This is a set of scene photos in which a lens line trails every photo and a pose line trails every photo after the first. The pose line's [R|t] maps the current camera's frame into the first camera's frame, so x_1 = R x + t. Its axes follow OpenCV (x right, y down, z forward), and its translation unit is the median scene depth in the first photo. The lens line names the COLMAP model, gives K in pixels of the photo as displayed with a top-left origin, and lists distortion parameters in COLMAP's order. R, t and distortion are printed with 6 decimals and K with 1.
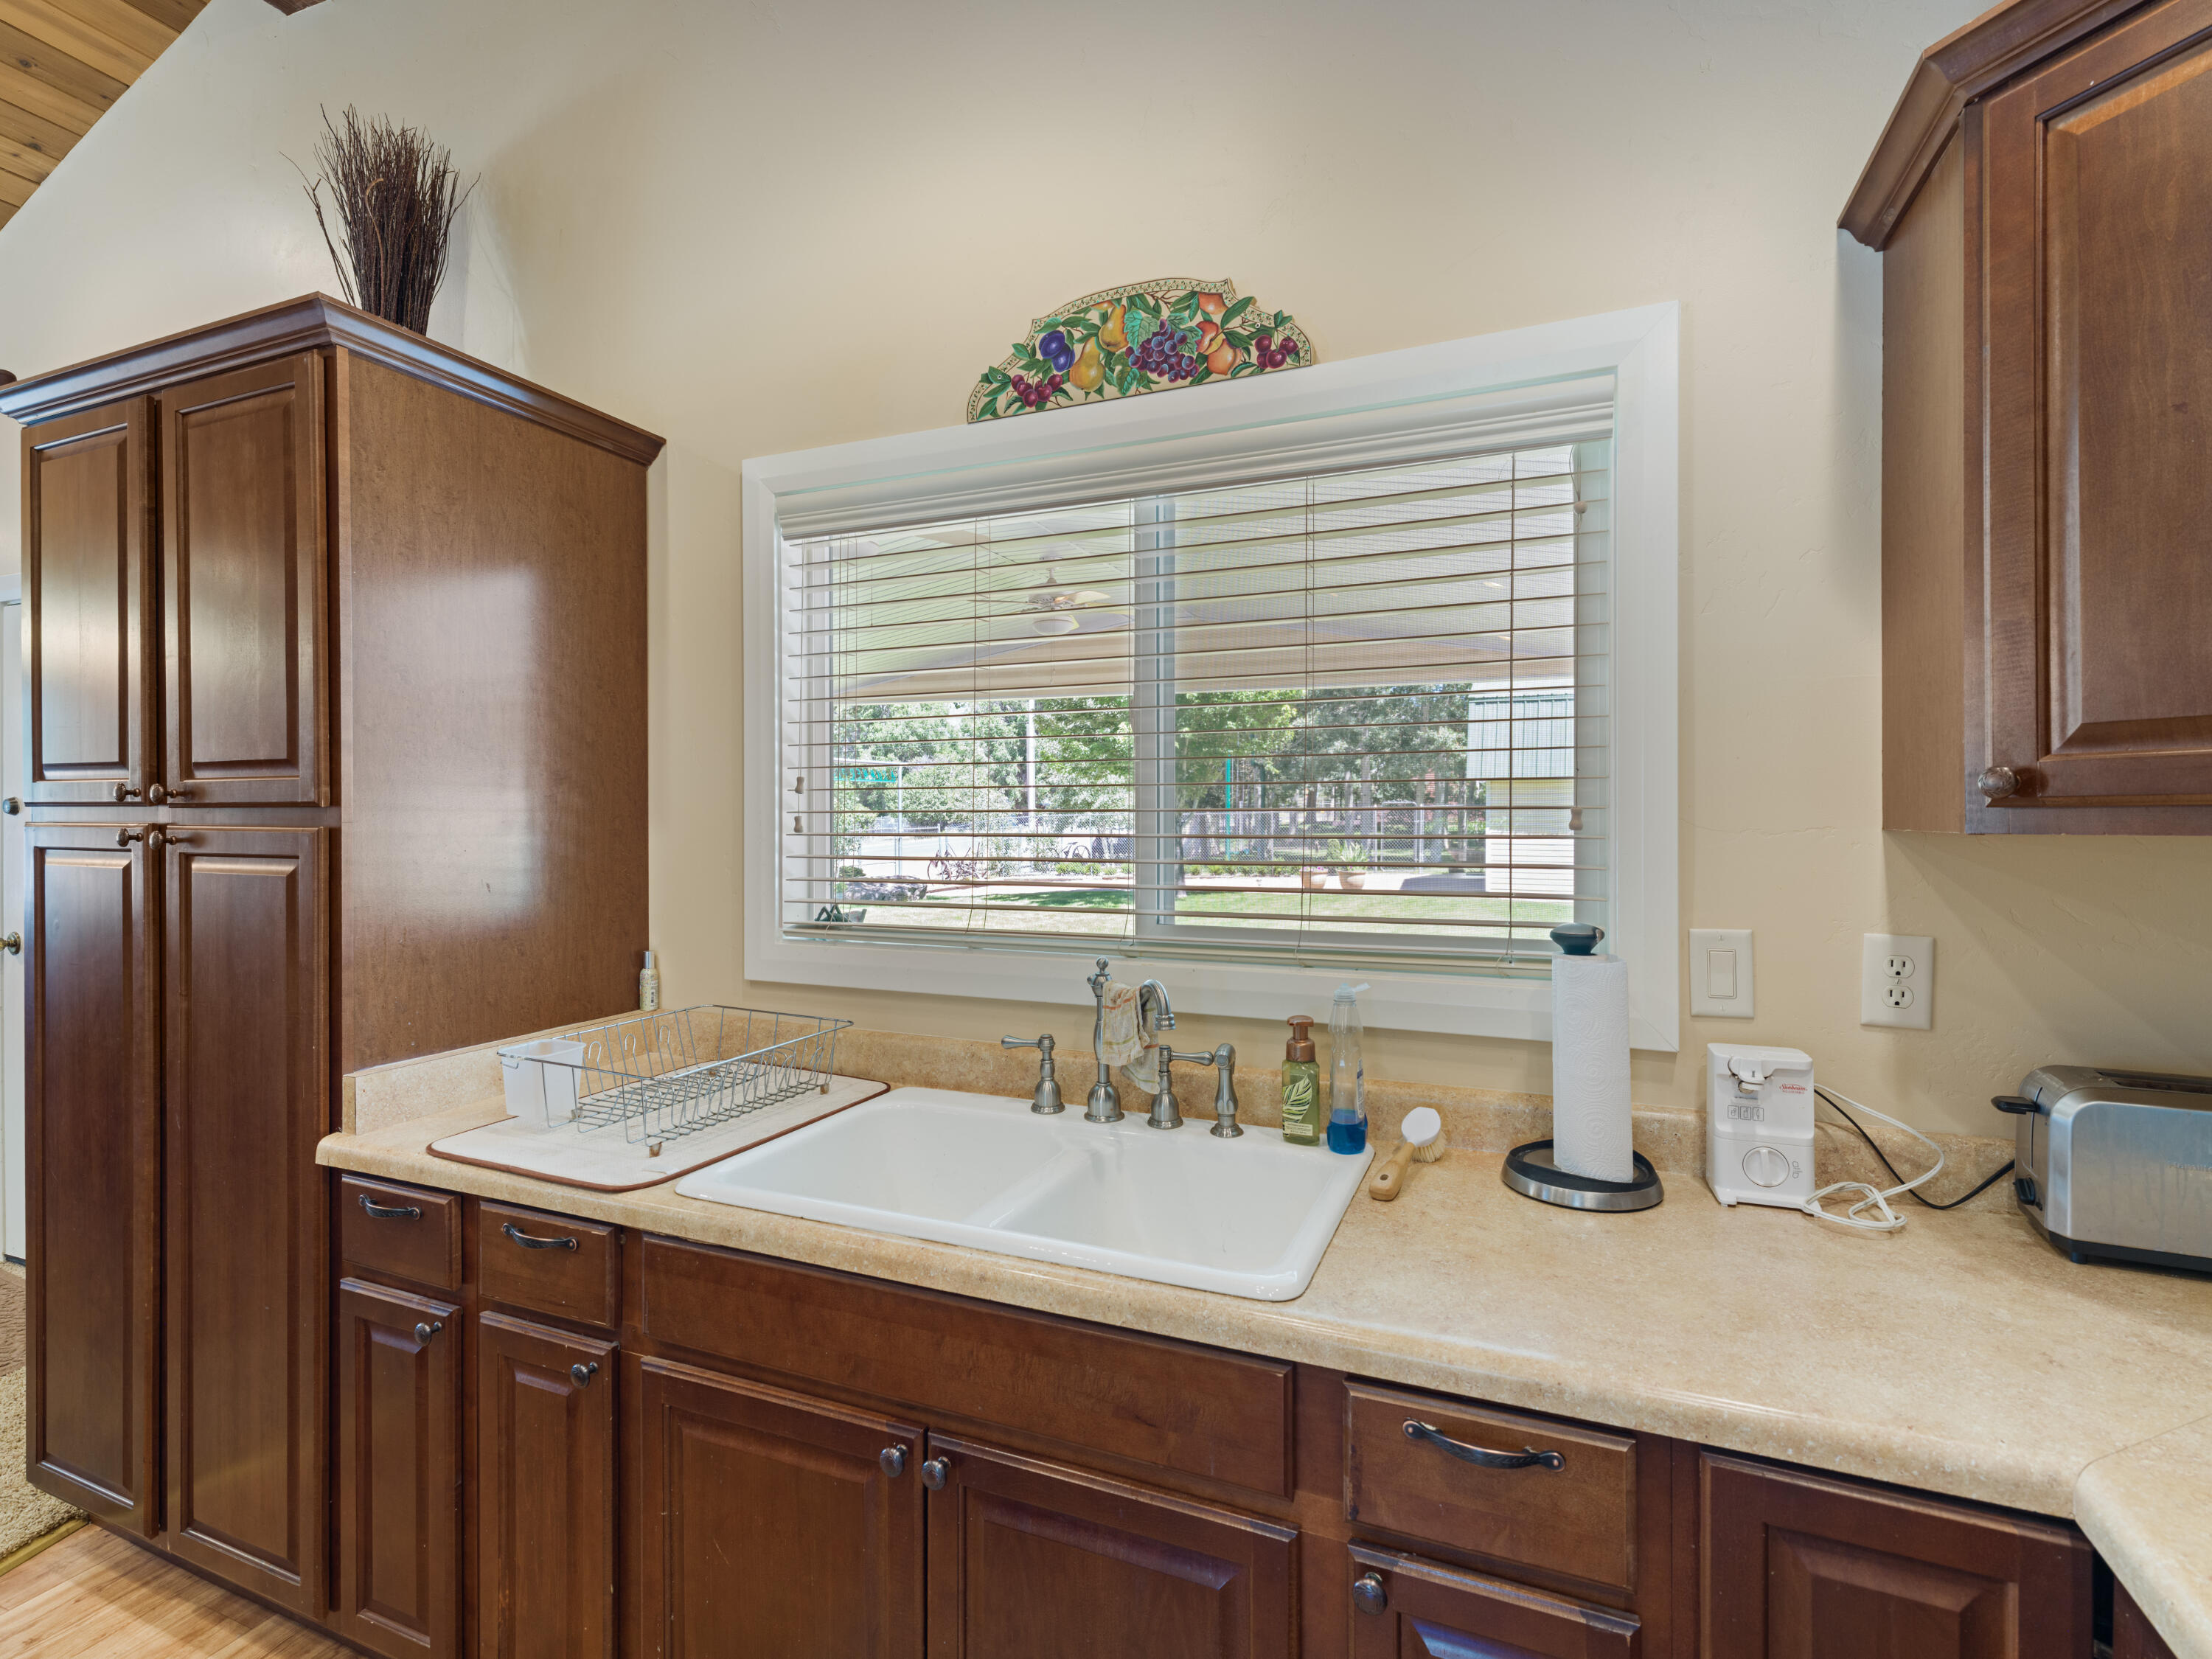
lens RADIAL K [[1027.6, 0, 1112.8], [0, 1027.6, 823.0], [0, 0, 1]] dist [0.001742, -0.001177]
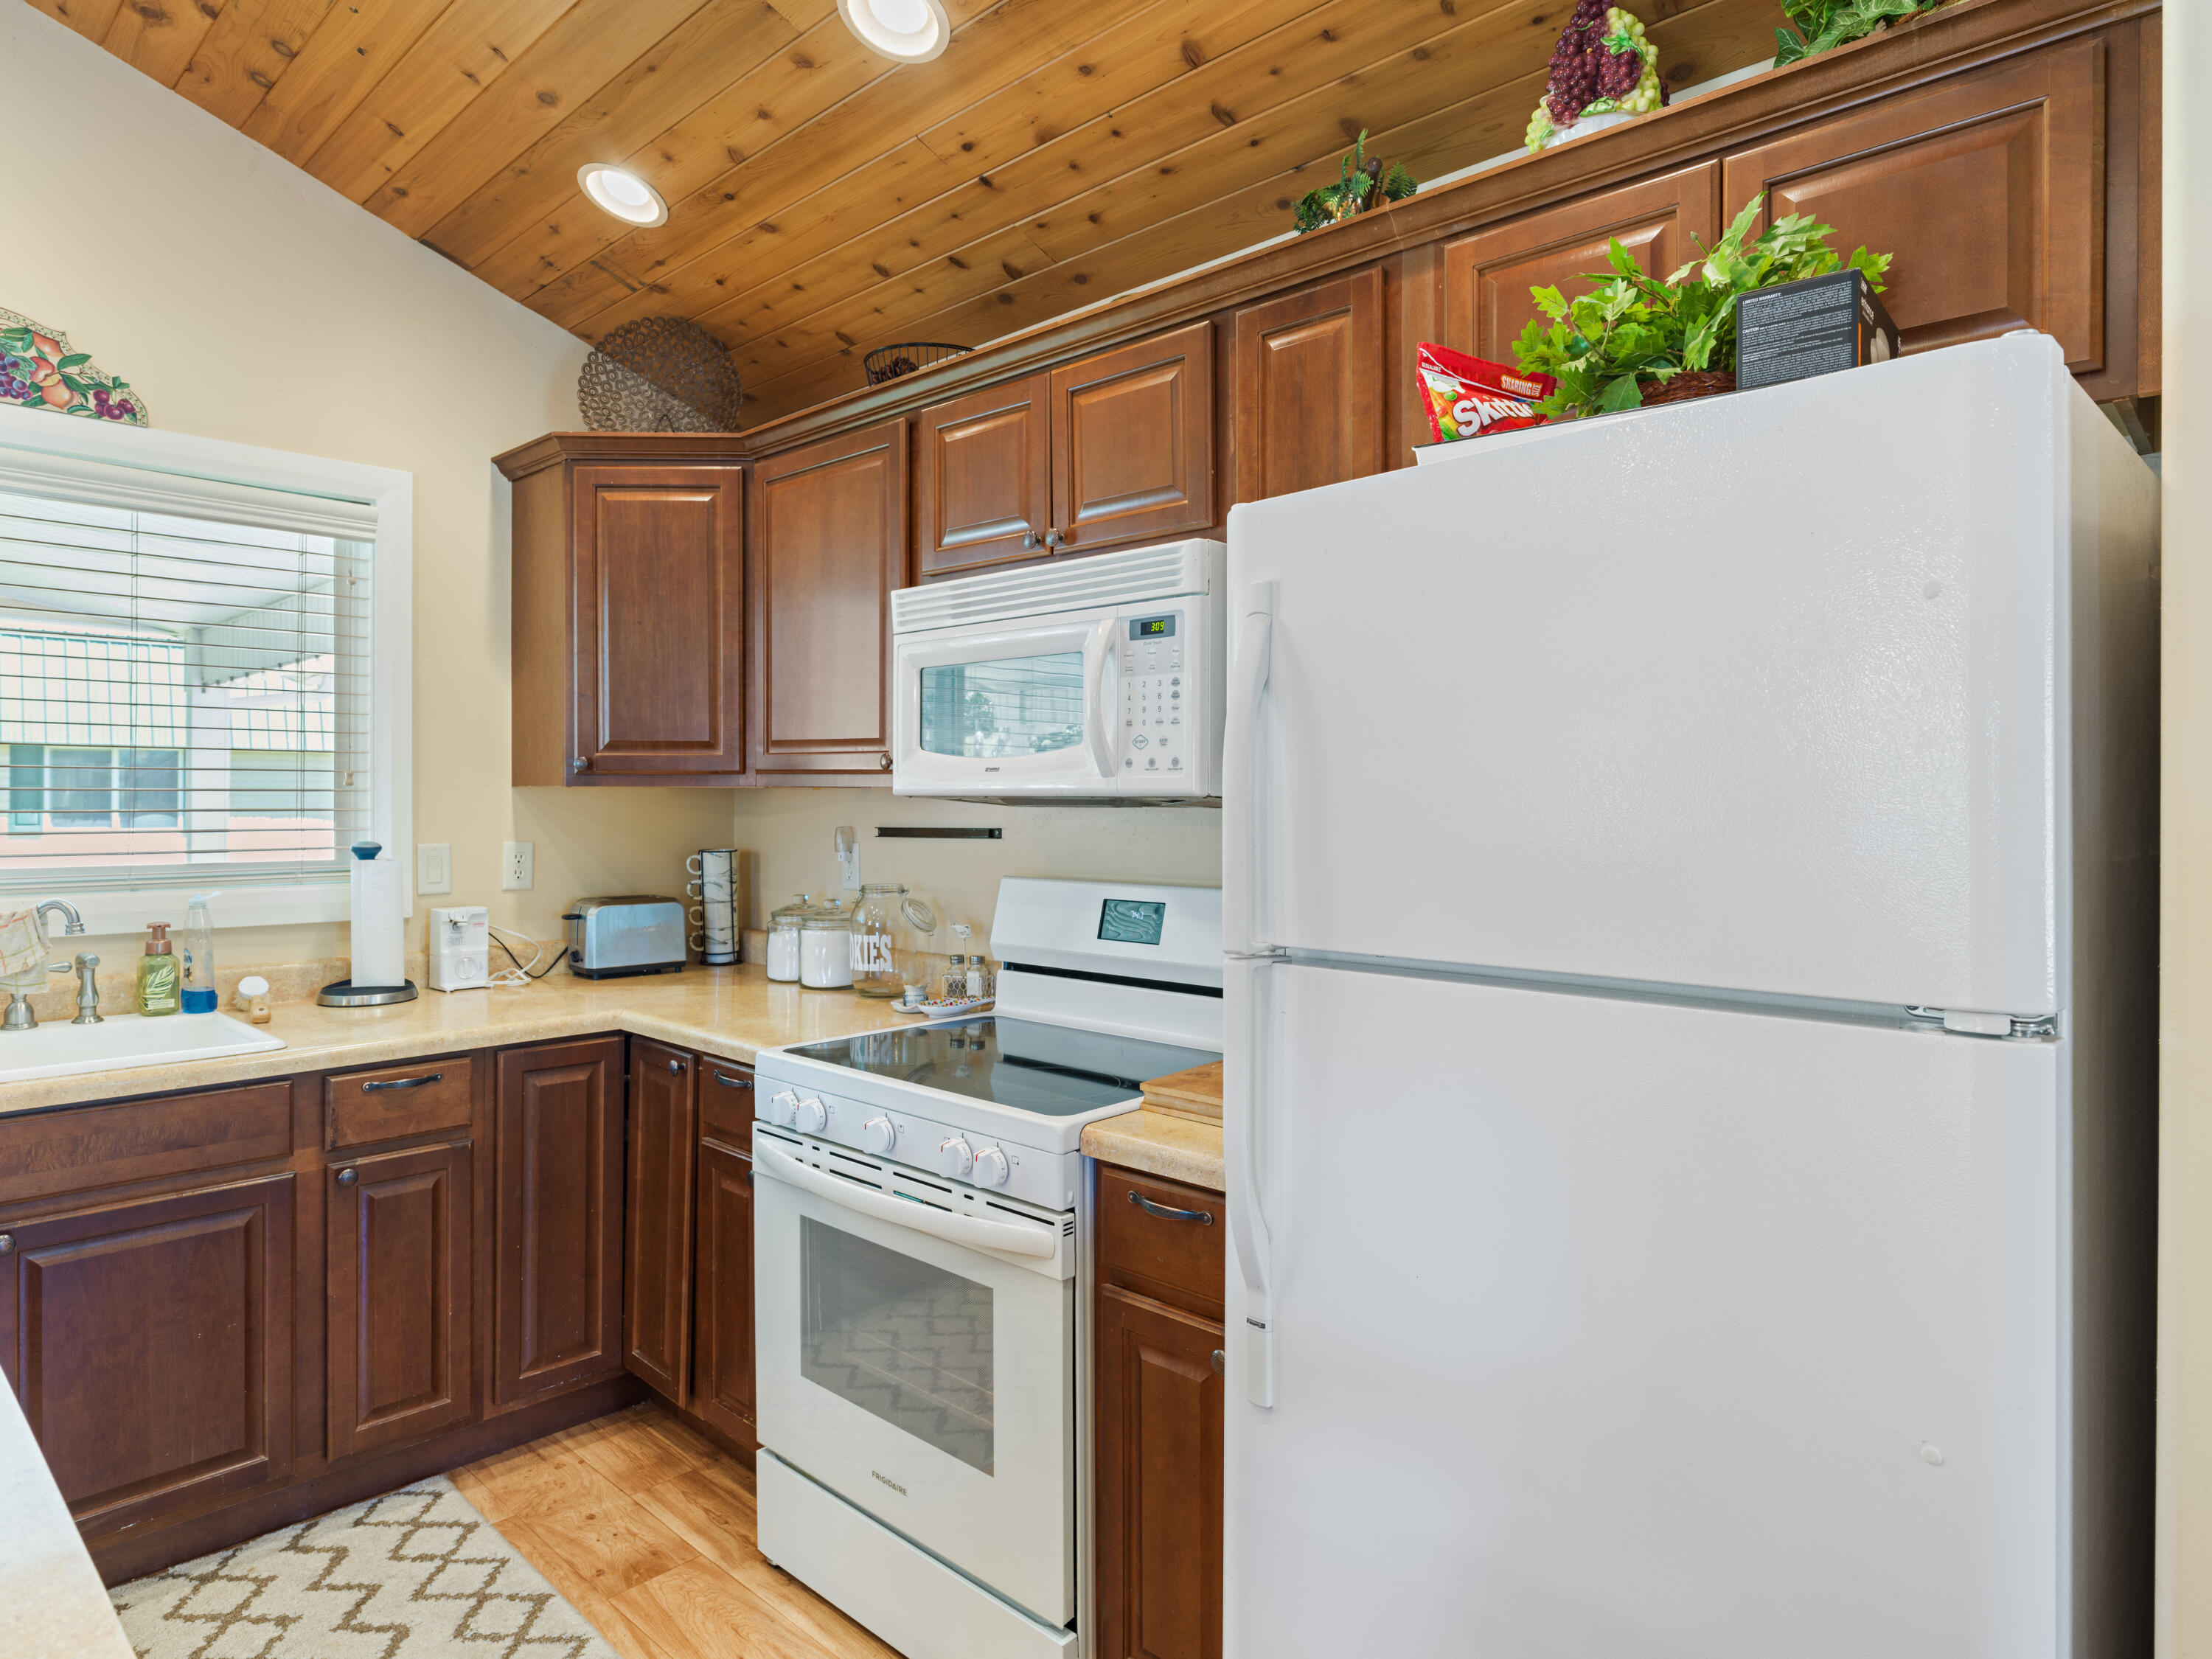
lens RADIAL K [[1291.2, 0, 1103.5], [0, 1291.2, 798.1], [0, 0, 1]] dist [-0.000345, -0.000799]
pose [[0.337944, 0.004607, 0.941155, -0.962071], [0.002154, 0.999982, -0.005669, 0.037021], [-0.941164, 0.003943, 0.337928, -0.712488]]
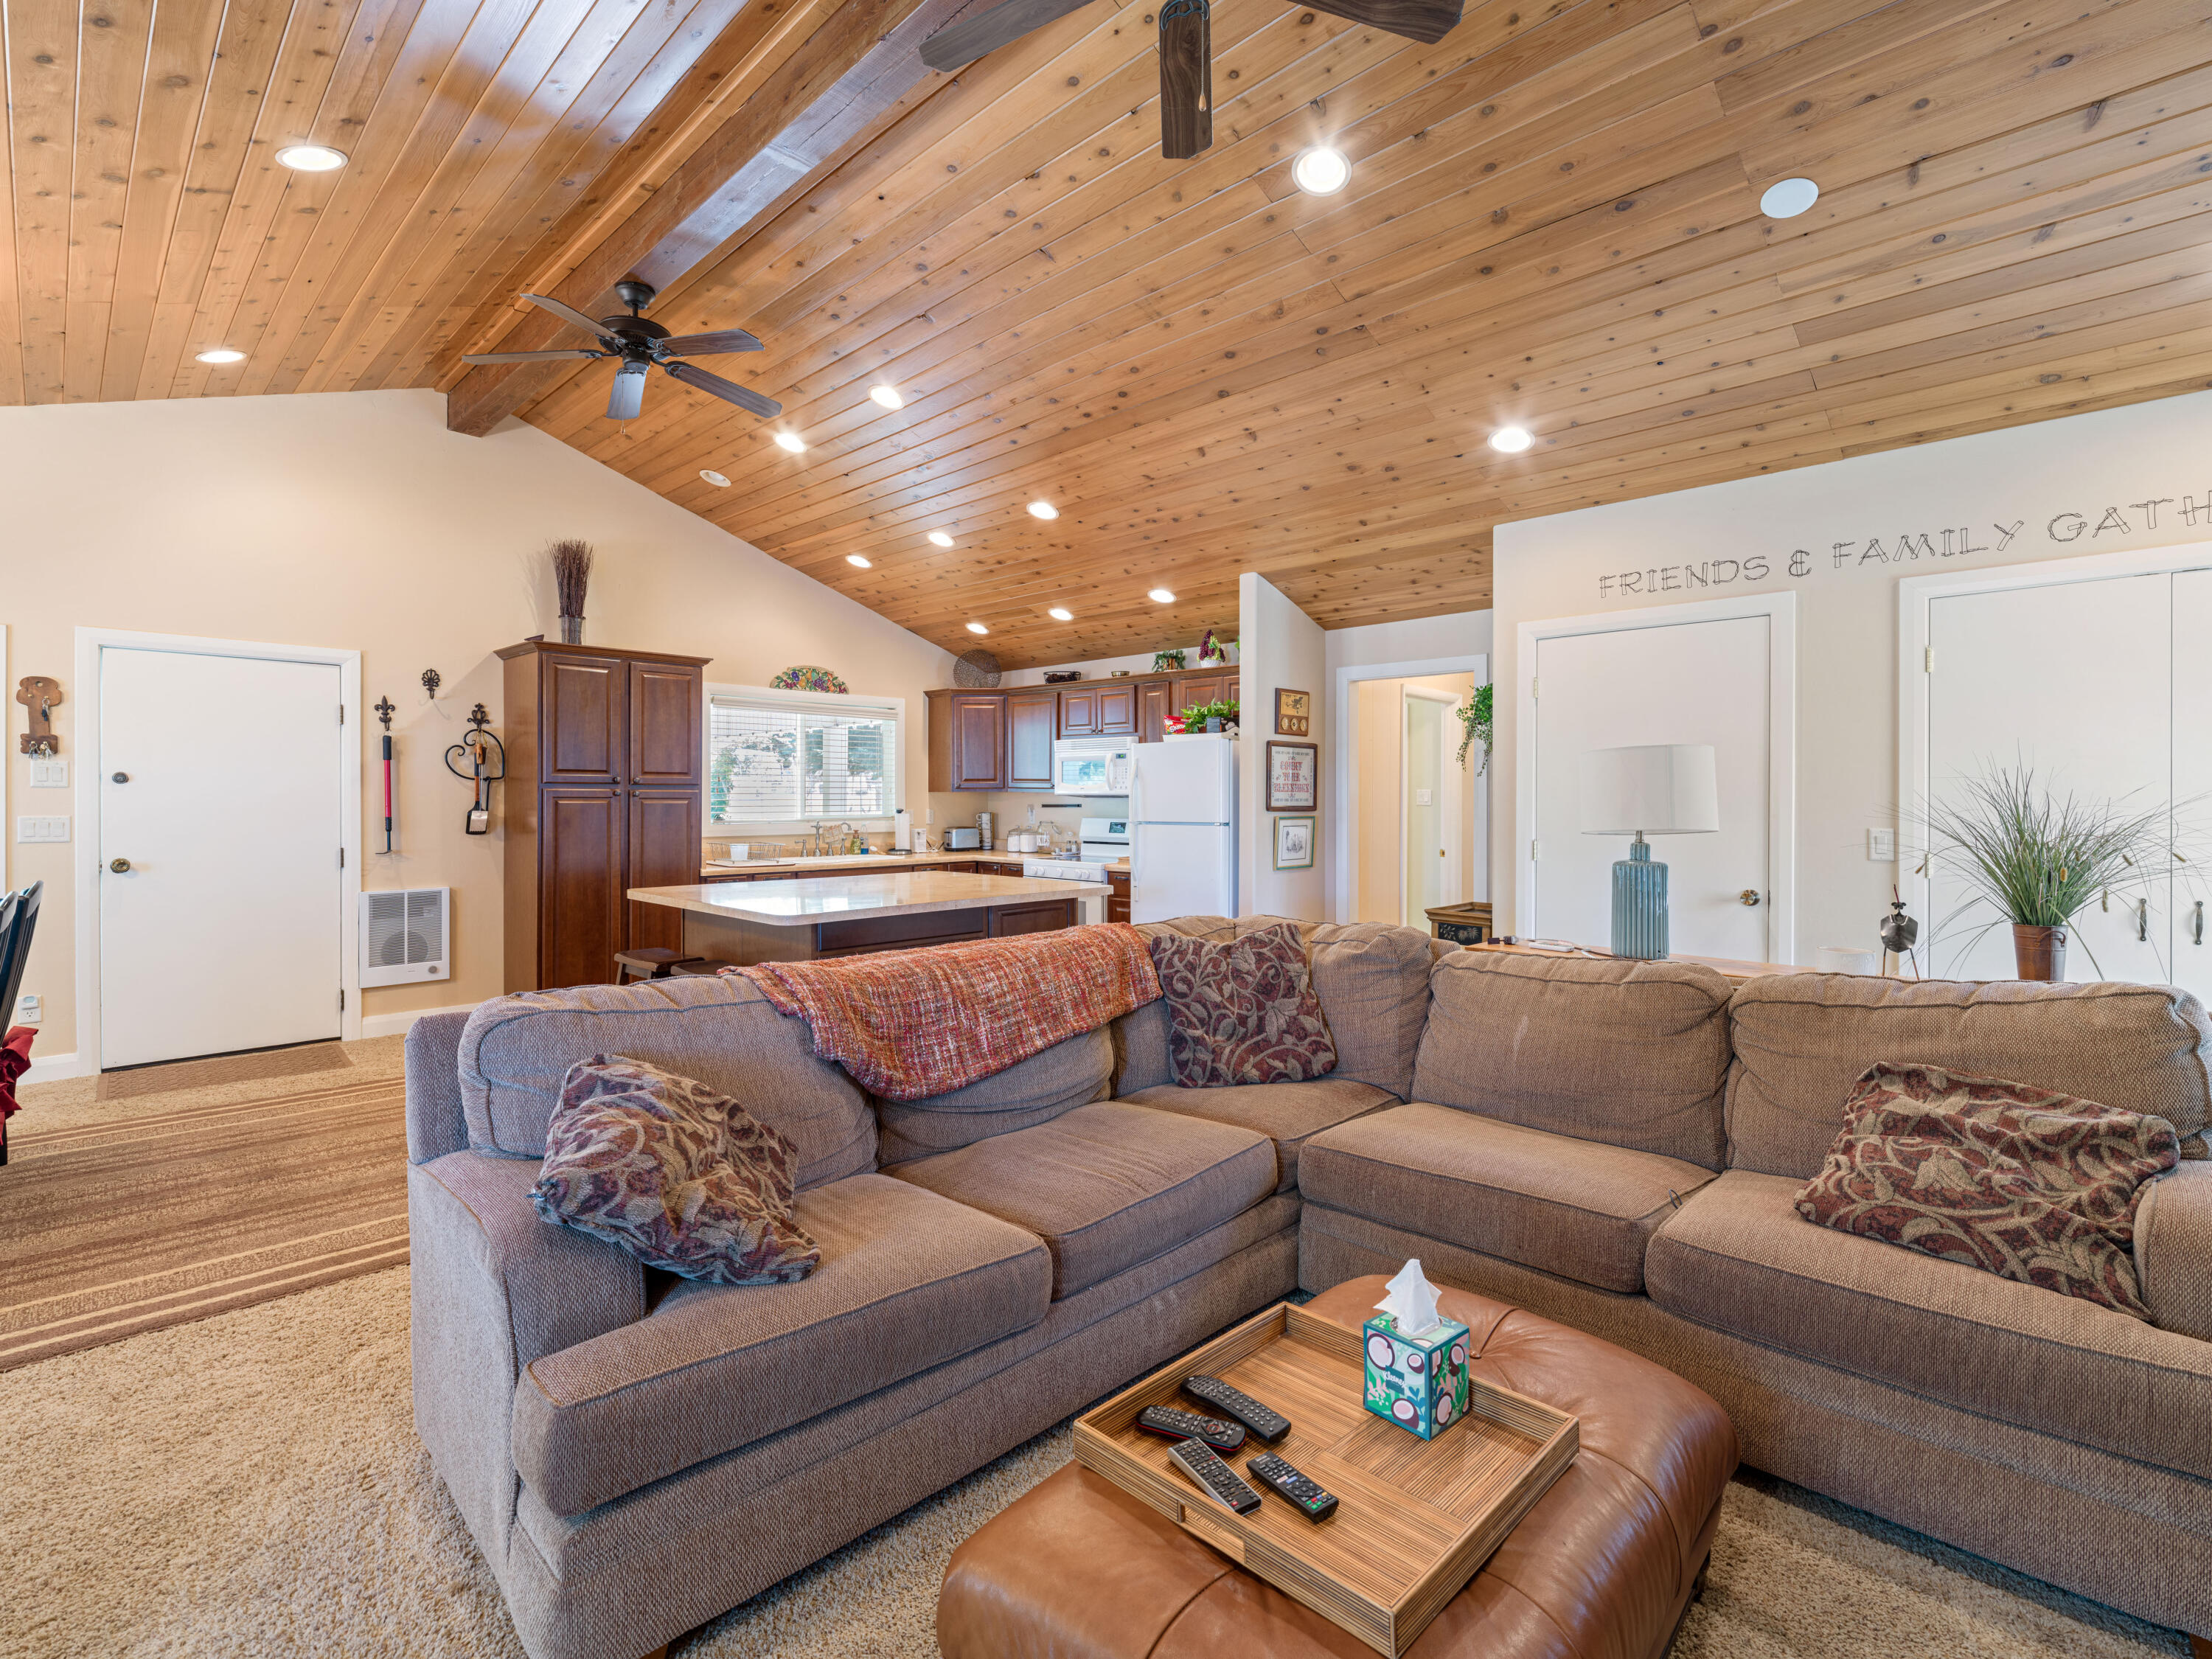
lens RADIAL K [[1027.6, 0, 1104.2], [0, 1027.6, 803.2], [0, 0, 1]] dist [0.001742, -0.001177]
pose [[0.353237, -0.004621, 0.935523, -3.961449], [0.003383, 0.999988, 0.003663, 0.045719], [-0.935528, 0.001871, 0.353248, -1.841539]]
